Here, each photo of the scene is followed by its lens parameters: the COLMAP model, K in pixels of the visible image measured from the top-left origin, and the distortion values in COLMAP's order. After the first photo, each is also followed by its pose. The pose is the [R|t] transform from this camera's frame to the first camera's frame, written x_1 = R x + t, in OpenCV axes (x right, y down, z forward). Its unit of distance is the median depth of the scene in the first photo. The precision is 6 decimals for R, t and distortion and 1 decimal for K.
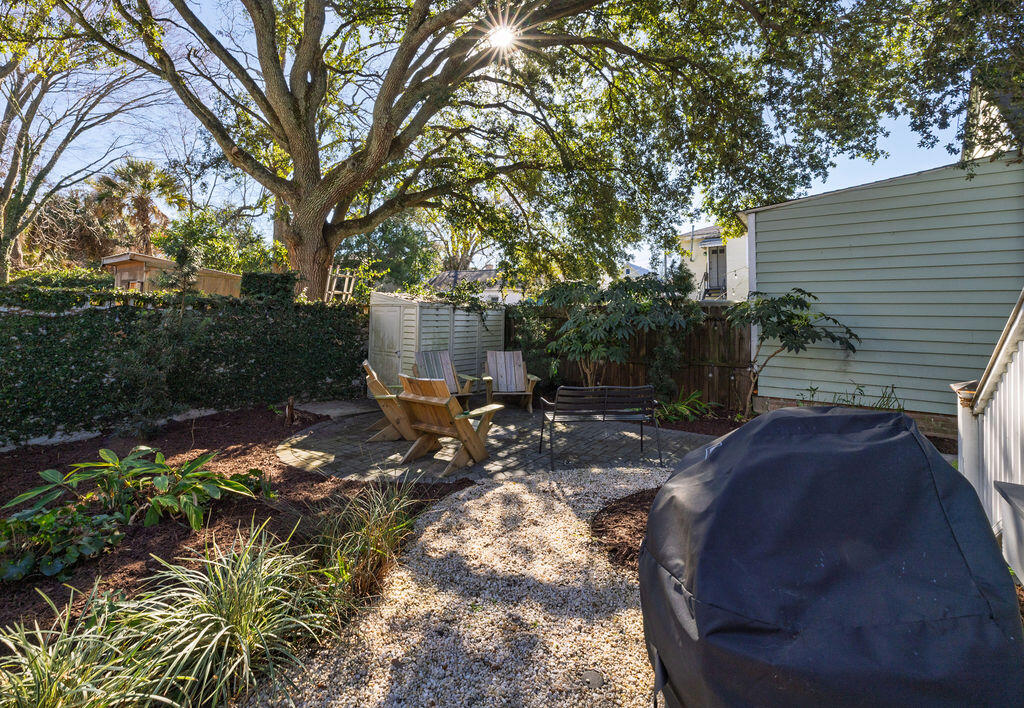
lens RADIAL K [[455.6, 0, 484.6], [0, 455.6, 309.7], [0, 0, 1]] dist [0.002490, 0.000094]
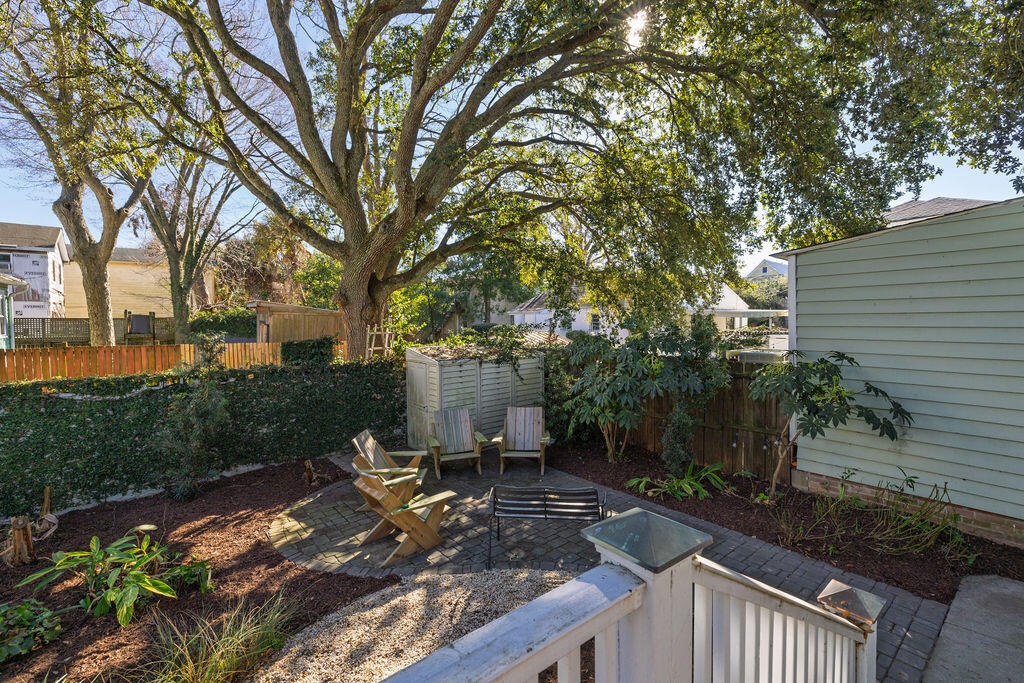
lens RADIAL K [[444.0, 0, 512.0], [0, 444.0, 341.5], [0, 0, 1]] dist [0.001621, 0.000732]
pose [[0.970461, -0.024780, -0.239981, 0.270588], [0.040272, 0.997394, 0.059868, -0.119355], [0.237872, -0.067764, 0.968930, 0.067344]]
